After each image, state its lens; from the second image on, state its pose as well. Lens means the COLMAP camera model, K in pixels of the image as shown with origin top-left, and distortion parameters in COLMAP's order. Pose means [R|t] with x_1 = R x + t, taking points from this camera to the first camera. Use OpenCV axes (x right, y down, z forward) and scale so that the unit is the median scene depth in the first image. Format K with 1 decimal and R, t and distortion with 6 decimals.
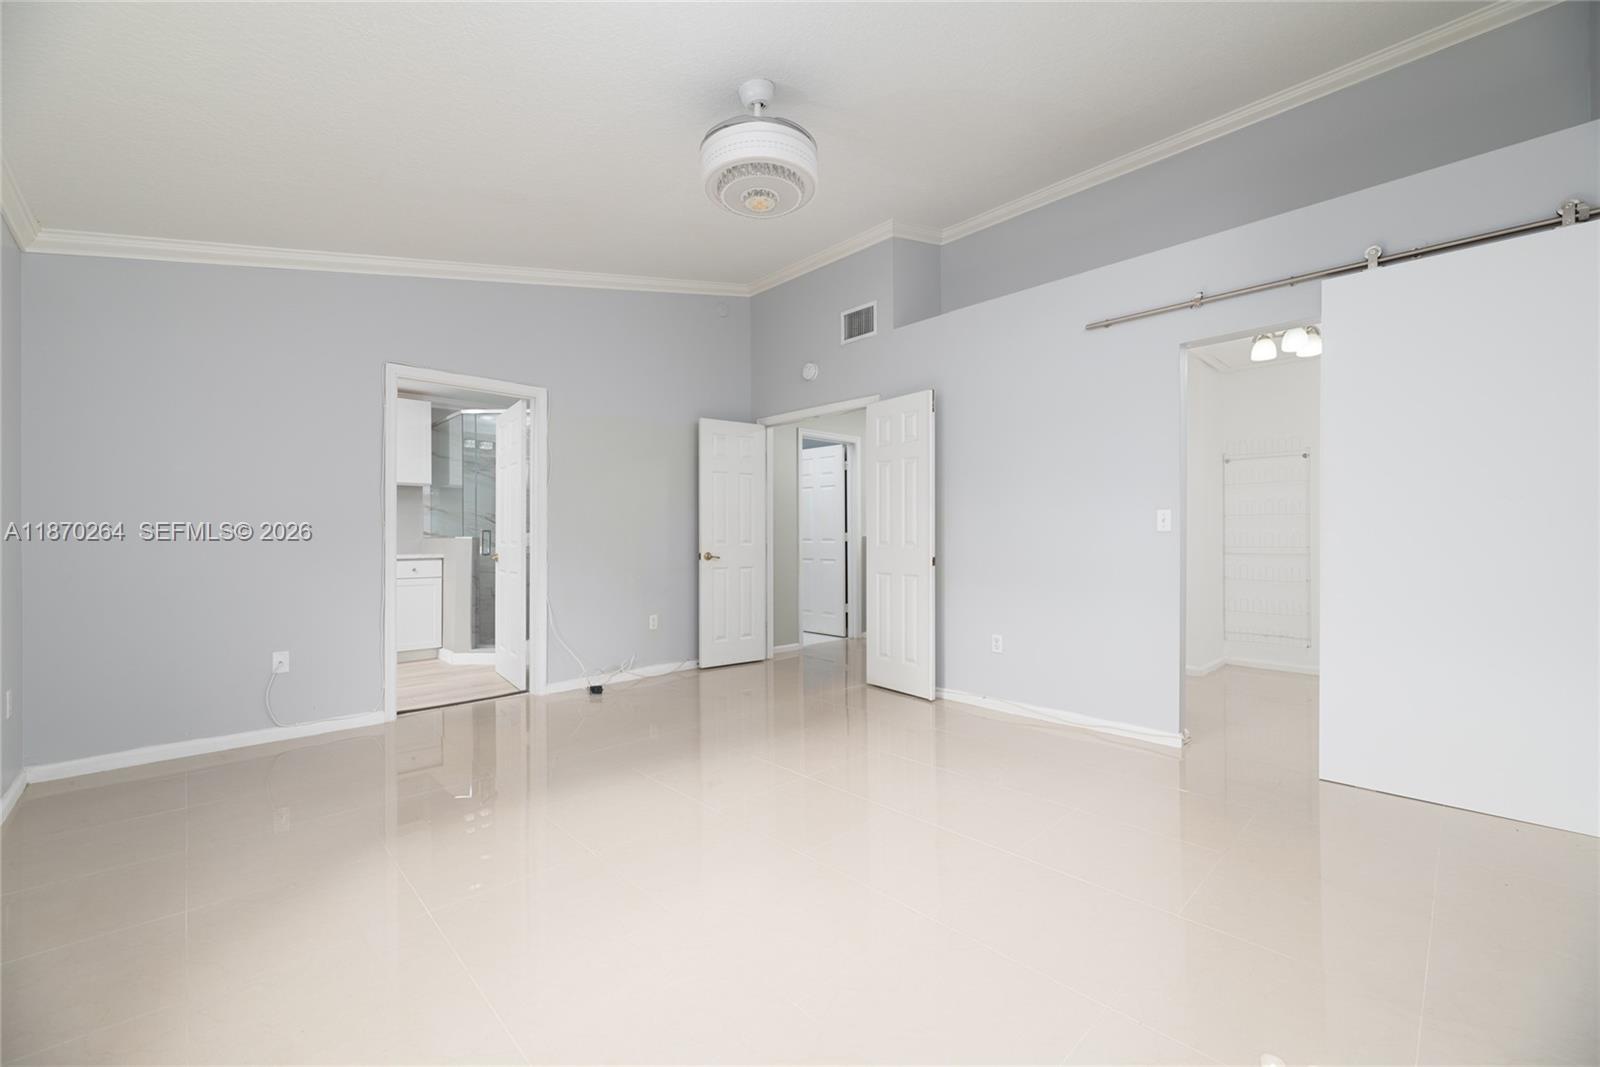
lens RADIAL K [[656.4, 0, 796.4], [0, 656.4, 534.7], [0, 0, 1]] dist [-0.000172, 0.000031]
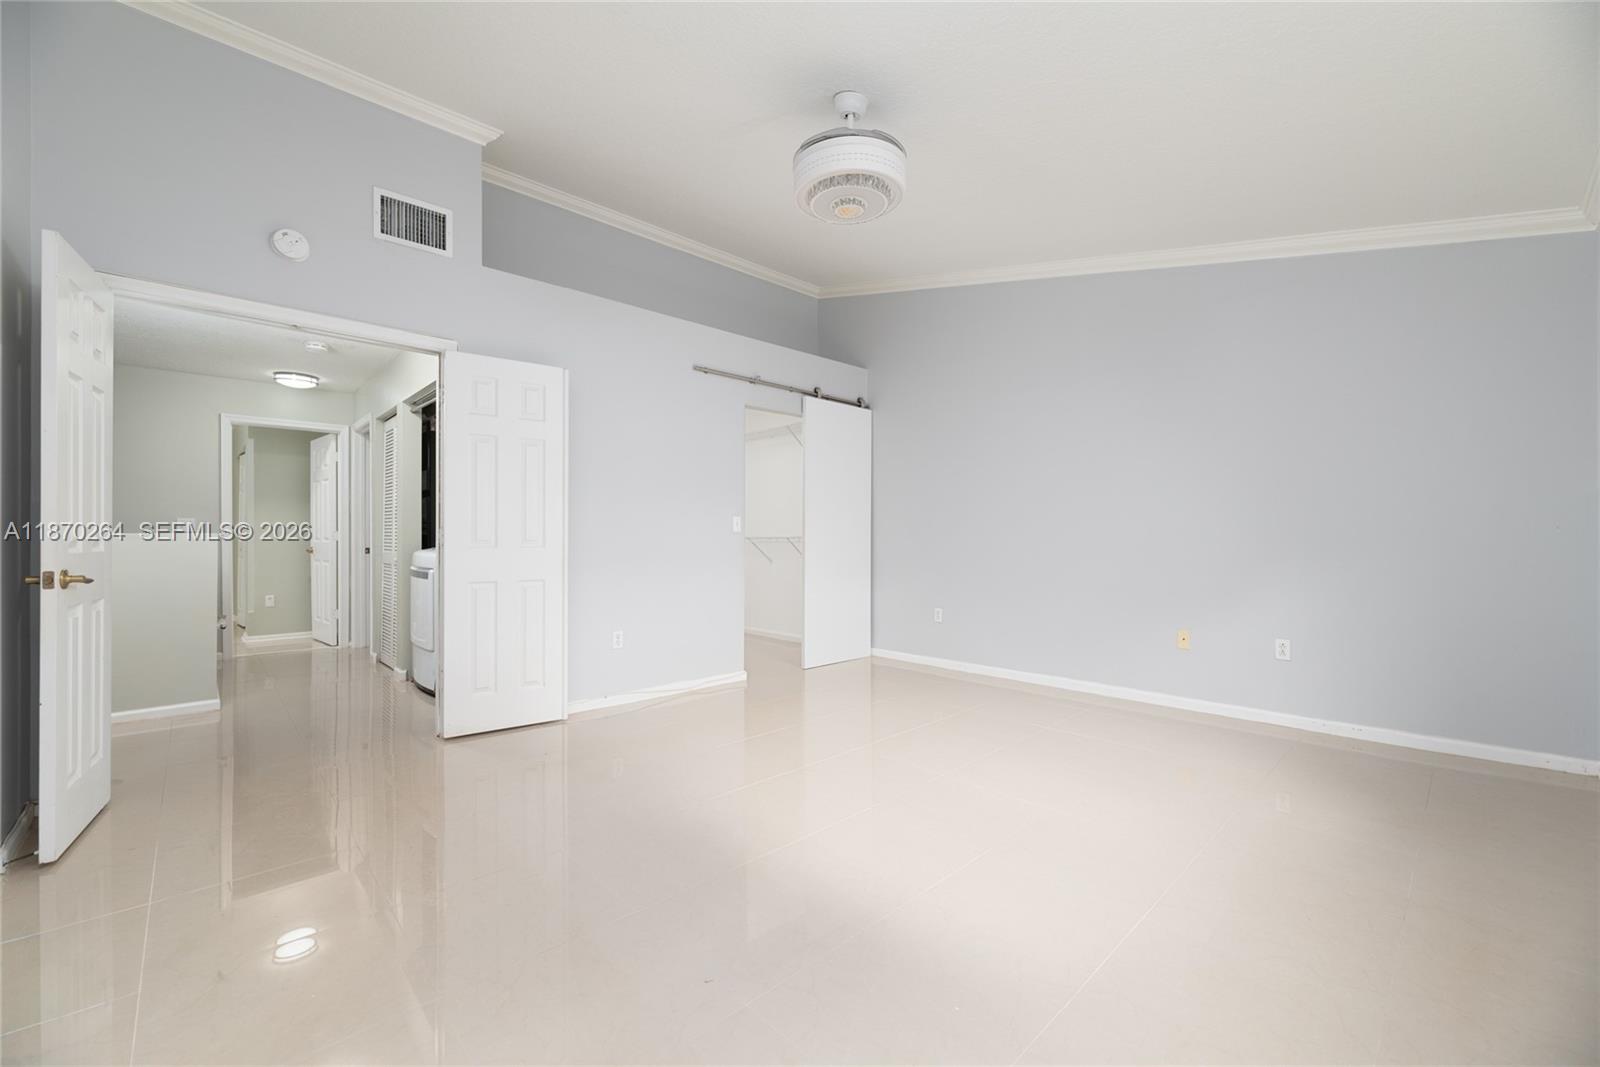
lens RADIAL K [[656.4, 0, 796.4], [0, 656.4, 534.7], [0, 0, 1]] dist [-0.000172, 0.000031]
pose [[-0.009573, 0.012474, 0.999876, -0.759190], [0.001078, 0.999922, -0.012464, 0.016958], [-0.999954, 0.000959, -0.009585, 0.775092]]
